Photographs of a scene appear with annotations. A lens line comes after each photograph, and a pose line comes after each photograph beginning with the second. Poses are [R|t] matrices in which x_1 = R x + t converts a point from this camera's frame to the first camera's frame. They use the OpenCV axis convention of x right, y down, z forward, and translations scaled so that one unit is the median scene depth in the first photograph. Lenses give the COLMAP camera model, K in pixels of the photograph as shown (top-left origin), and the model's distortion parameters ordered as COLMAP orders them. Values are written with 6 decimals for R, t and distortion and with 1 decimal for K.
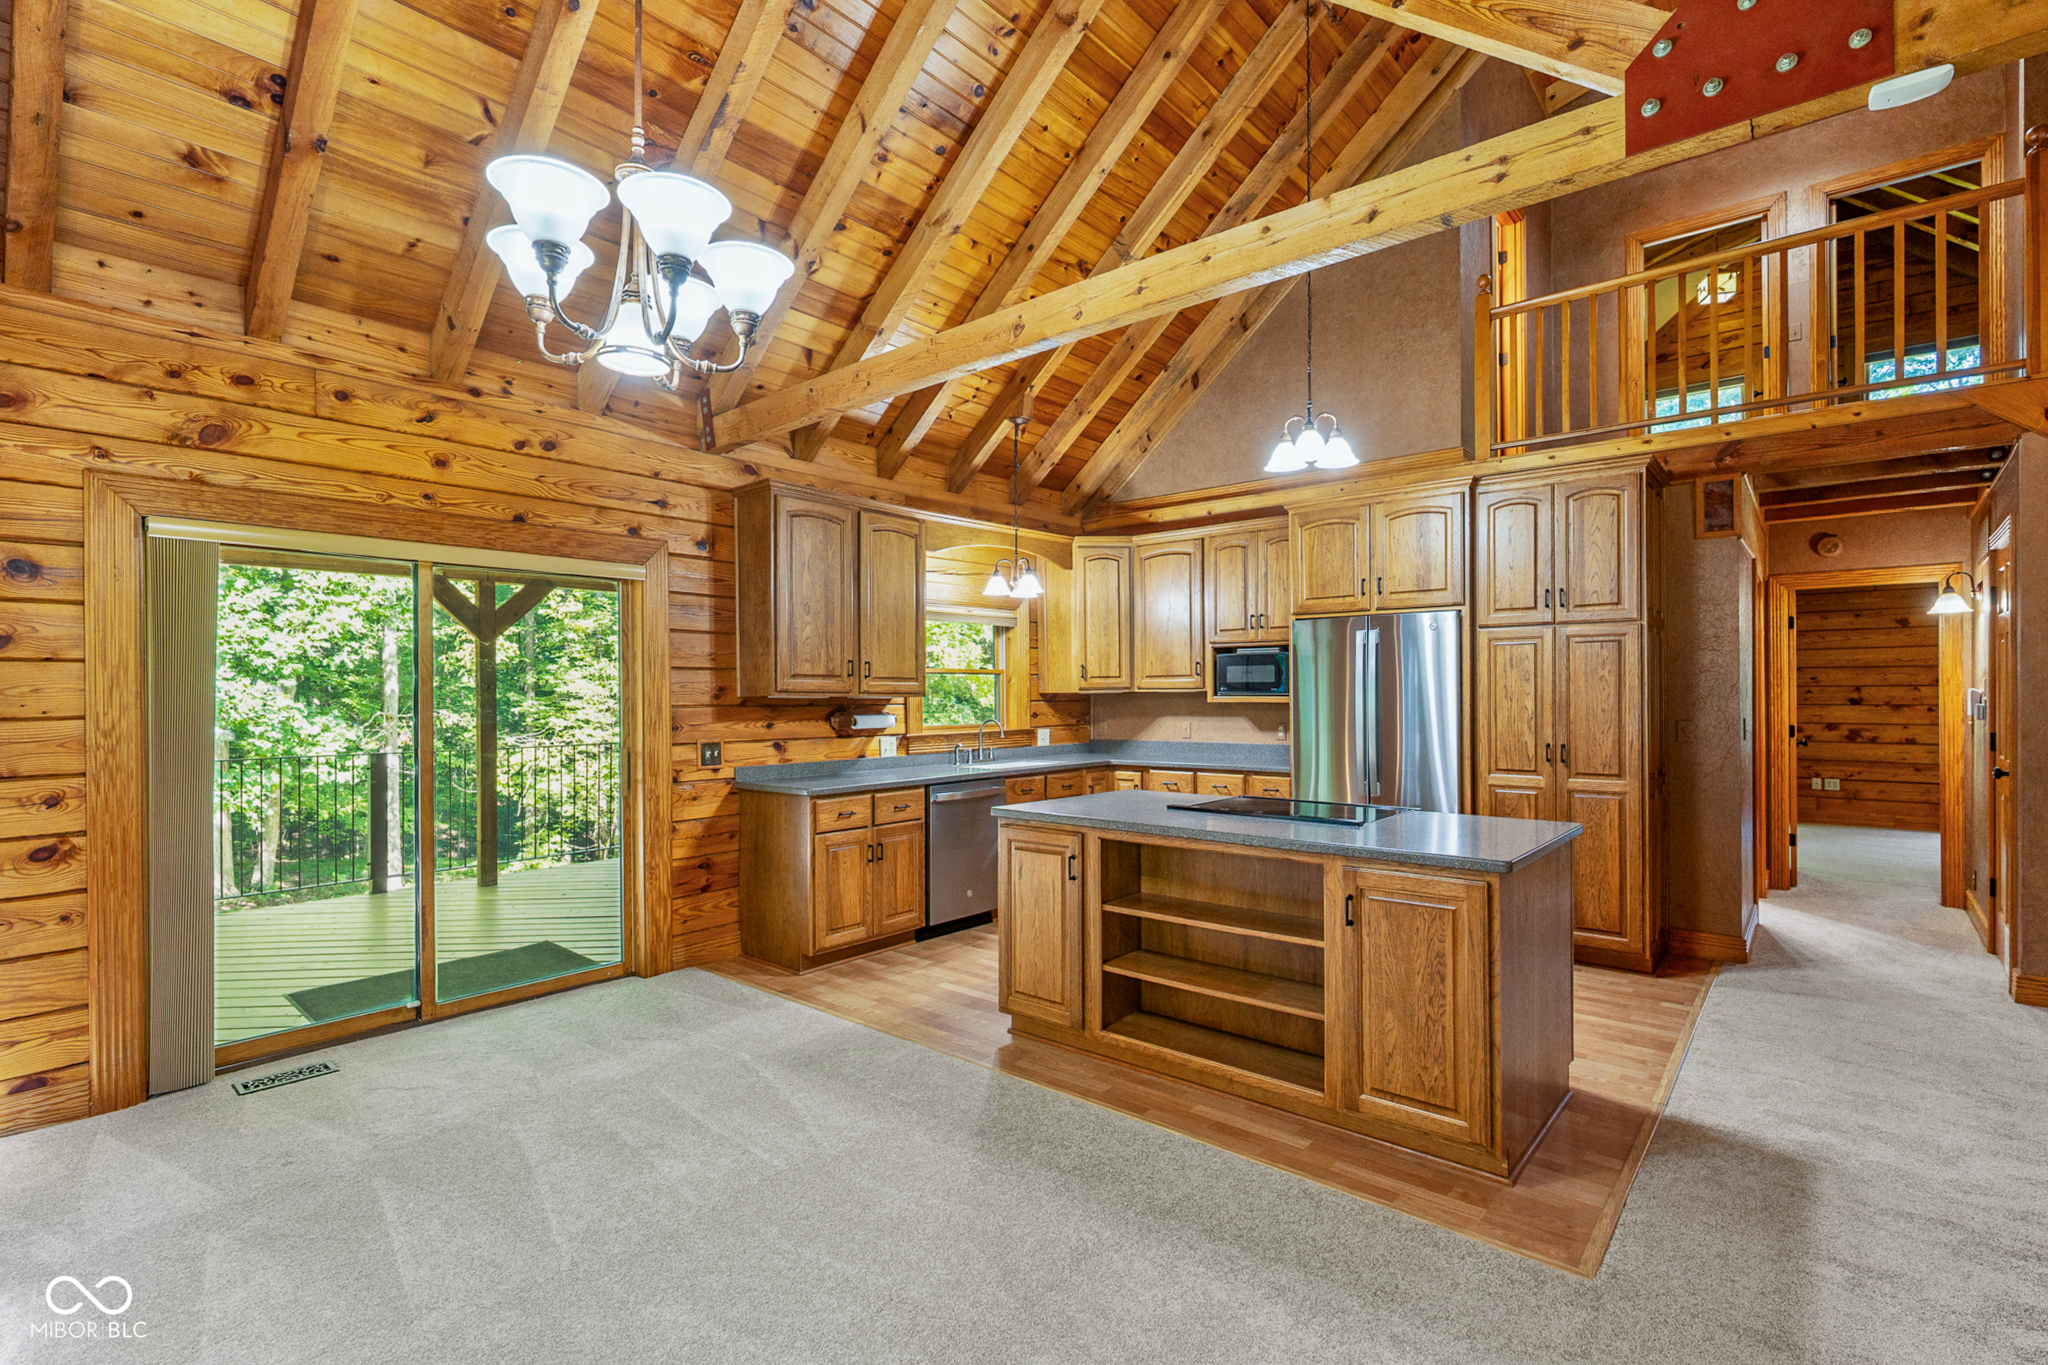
lens RADIAL K [[915.6, 0, 1047.0], [0, 915.6, 693.7], [0, 0, 1]] dist [0.015853, -0.000032]
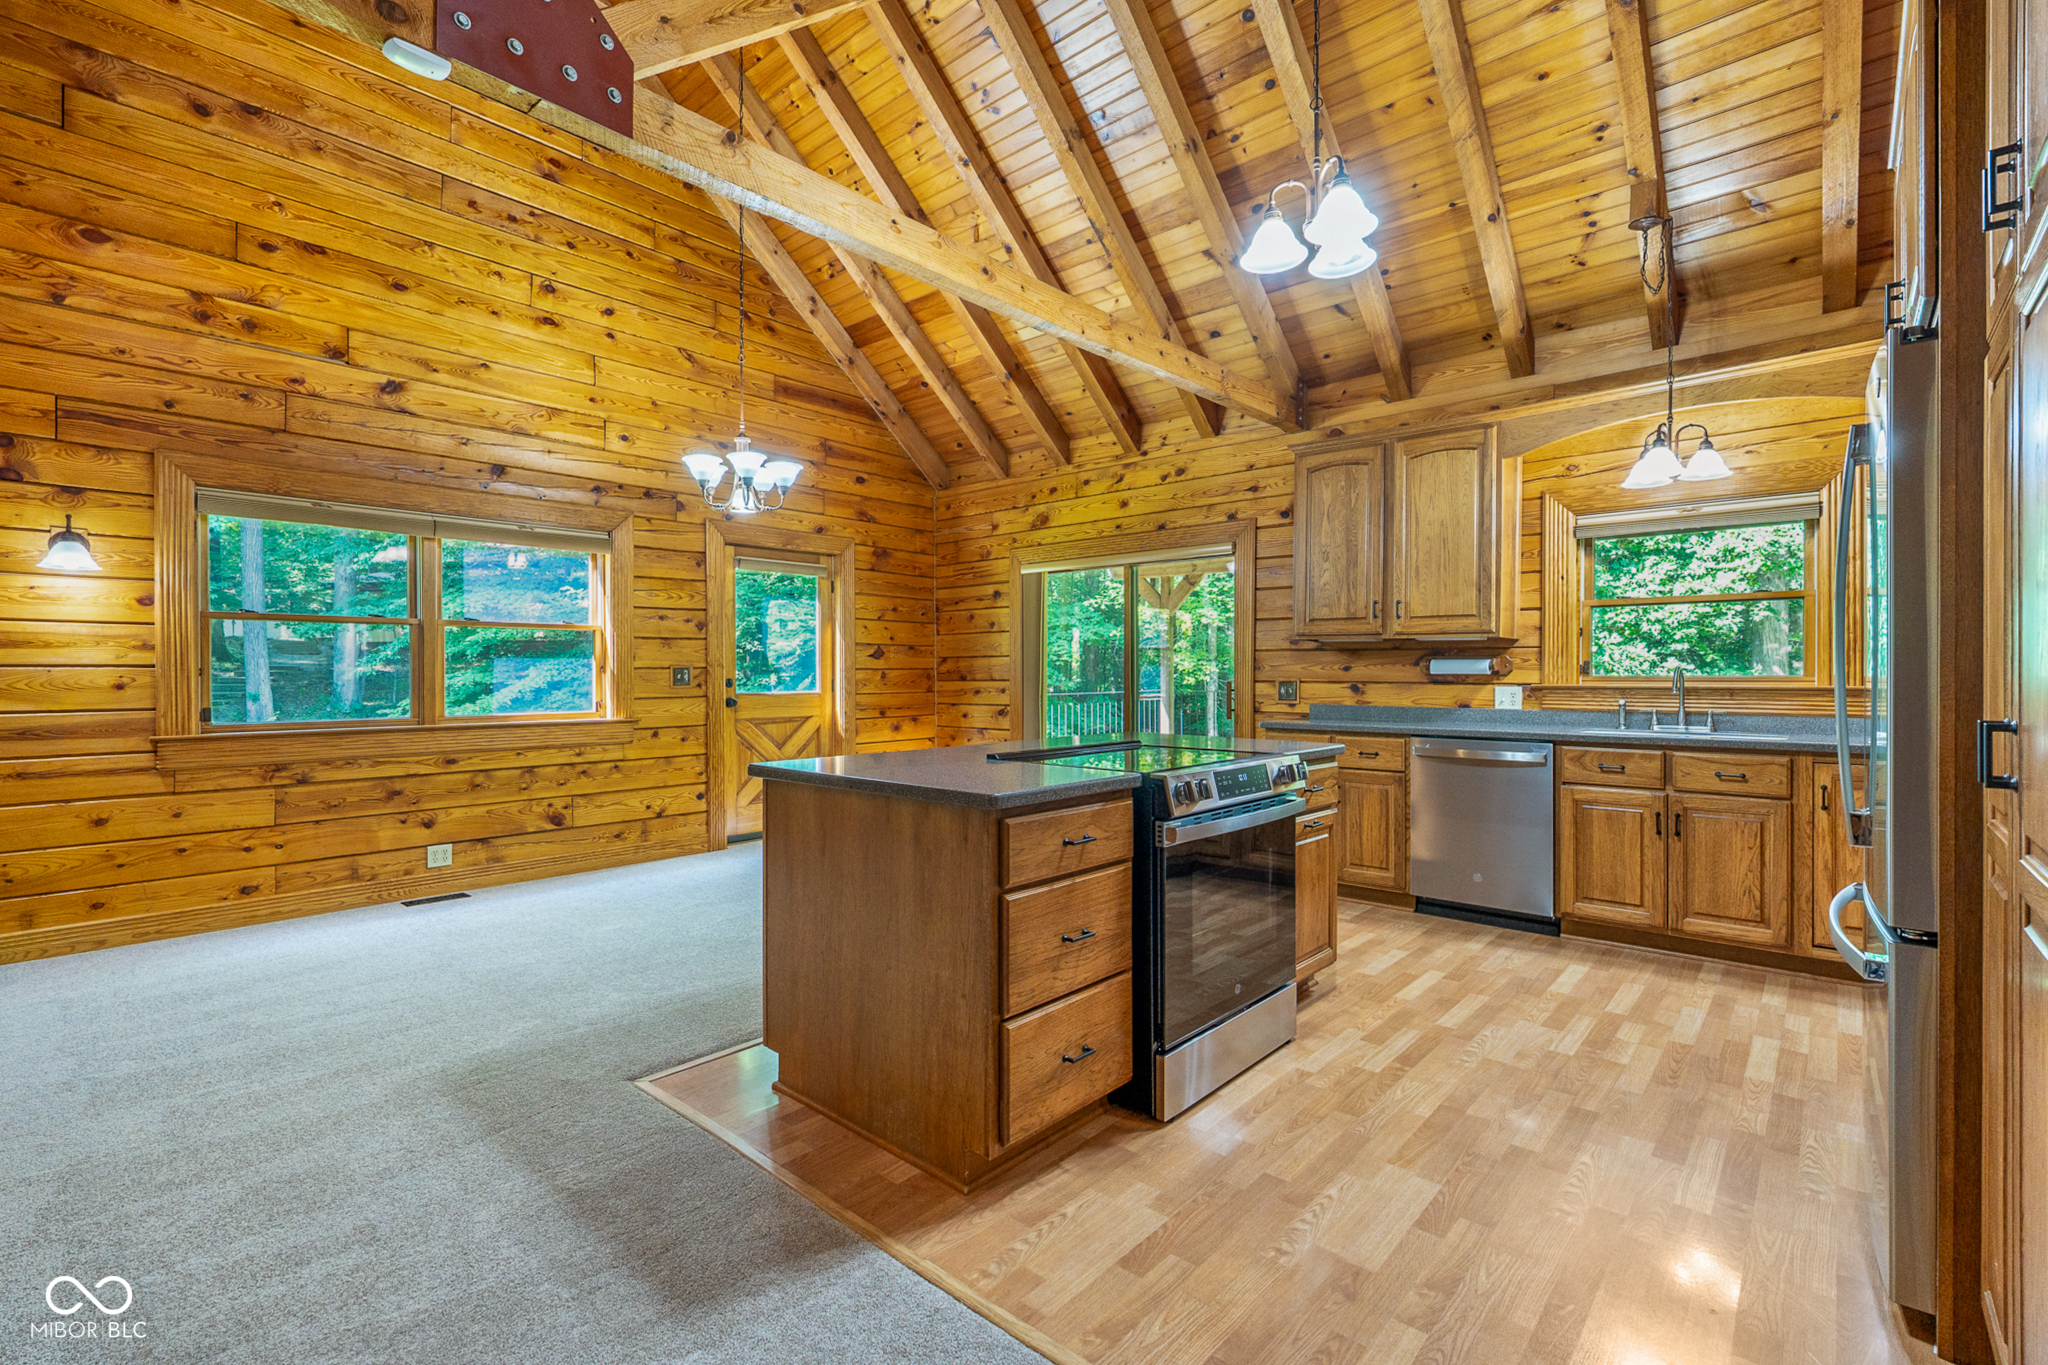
lens RADIAL K [[910.6, 0, 1022.7], [0, 910.6, 670.6], [0, 0, 1]] dist [-0.000182, -0.000447]
pose [[-0.006737, 0.003268, -0.999972, 0.694014], [0.001583, 0.999993, 0.003258, 0.030770], [0.999976, -0.001561, -0.006742, 0.582332]]
